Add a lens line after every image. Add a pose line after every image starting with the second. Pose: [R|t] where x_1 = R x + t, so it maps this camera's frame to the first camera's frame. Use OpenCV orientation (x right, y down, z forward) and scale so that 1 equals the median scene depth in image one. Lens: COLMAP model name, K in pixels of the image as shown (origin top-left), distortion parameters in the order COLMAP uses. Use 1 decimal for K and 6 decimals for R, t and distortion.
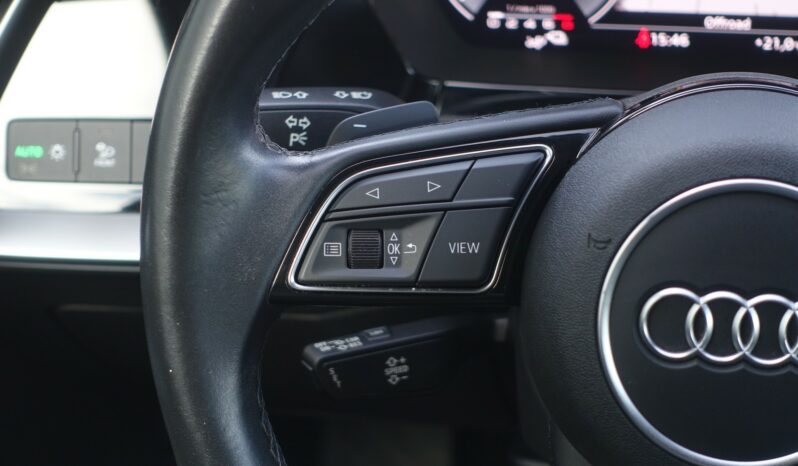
lens RADIAL K [[1512.7, 0, 399.0], [0, 1512.7, 233.0], [0, 0, 1]] dist [-0.160611, -0.038780]
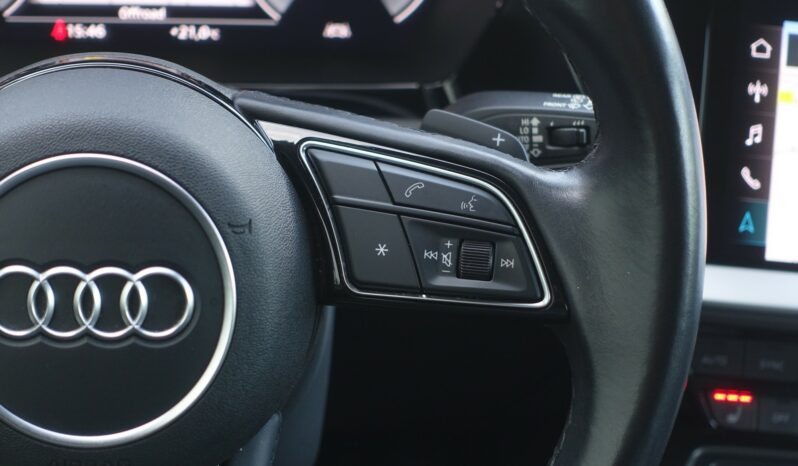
lens RADIAL K [[1512.7, 0, 399.0], [0, 1512.7, 233.0], [0, 0, 1]] dist [-0.160611, -0.038780]
pose [[0.958012, -0.042914, 0.283499, 0.113801], [0.045667, 0.998952, -0.003106, 0.022835], [-0.283069, 0.015922, 0.958967, -0.018377]]
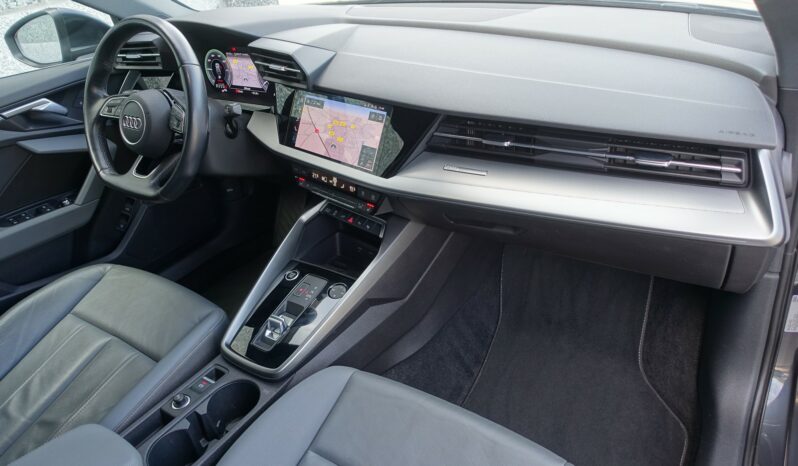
lens RADIAL K [[544.5, 0, 399.0], [0, 544.5, 233.0], [0, 0, 1]] dist [-0.005412, 0.002222]
pose [[0.913636, 0.163576, -0.372173, 1.789922], [-0.141543, 0.986191, 0.085977, 0.135256], [0.381098, -0.025873, 0.924173, -0.630232]]
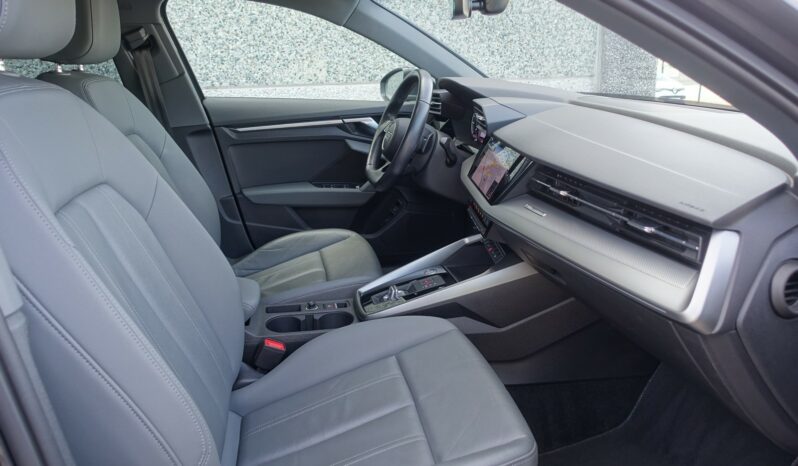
lens RADIAL K [[544.5, 0, 399.0], [0, 544.5, 233.0], [0, 0, 1]] dist [-0.005412, 0.002222]
pose [[0.375652, 0.319610, -0.869905, 2.758855], [-0.470650, 0.874392, 0.118017, 0.131888], [0.798357, 0.365087, 0.478892, -0.329153]]
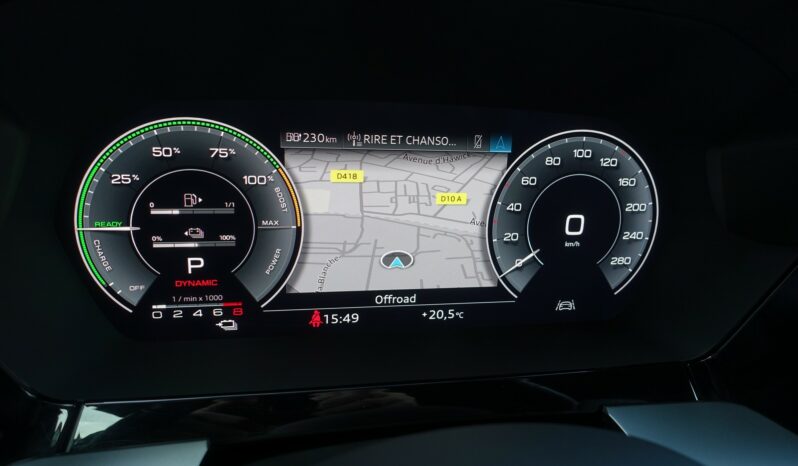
lens RADIAL K [[544.5, 0, 399.0], [0, 544.5, 233.0], [0, 0, 1]] dist [-0.005412, 0.002222]
pose [[0.928466, -0.025538, 0.370539, 0.099956], [0.097069, 0.979645, -0.175707, -0.146230], [-0.358509, 0.199106, 0.912046, 0.791679]]
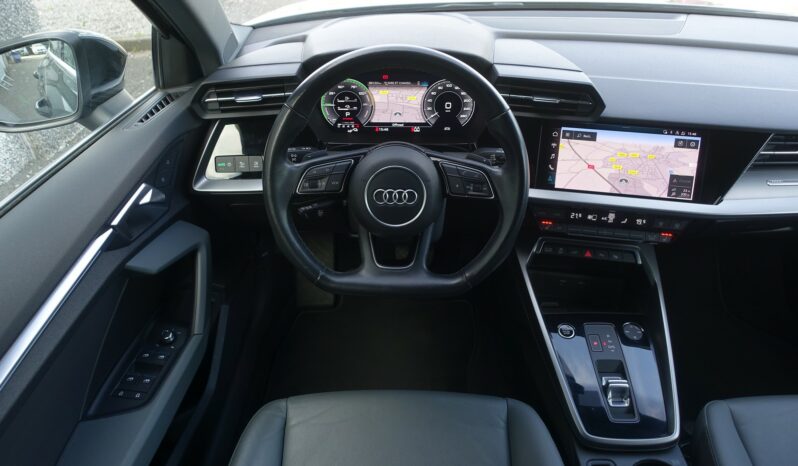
lens RADIAL K [[544.5, 0, 399.0], [0, 544.5, 233.0], [0, 0, 1]] dist [-0.005412, 0.002222]
pose [[0.985537, -0.059798, 0.158557, -0.030739], [0.044892, 0.994370, 0.095982, 0.009047], [-0.163404, -0.087476, 0.982673, -0.558237]]
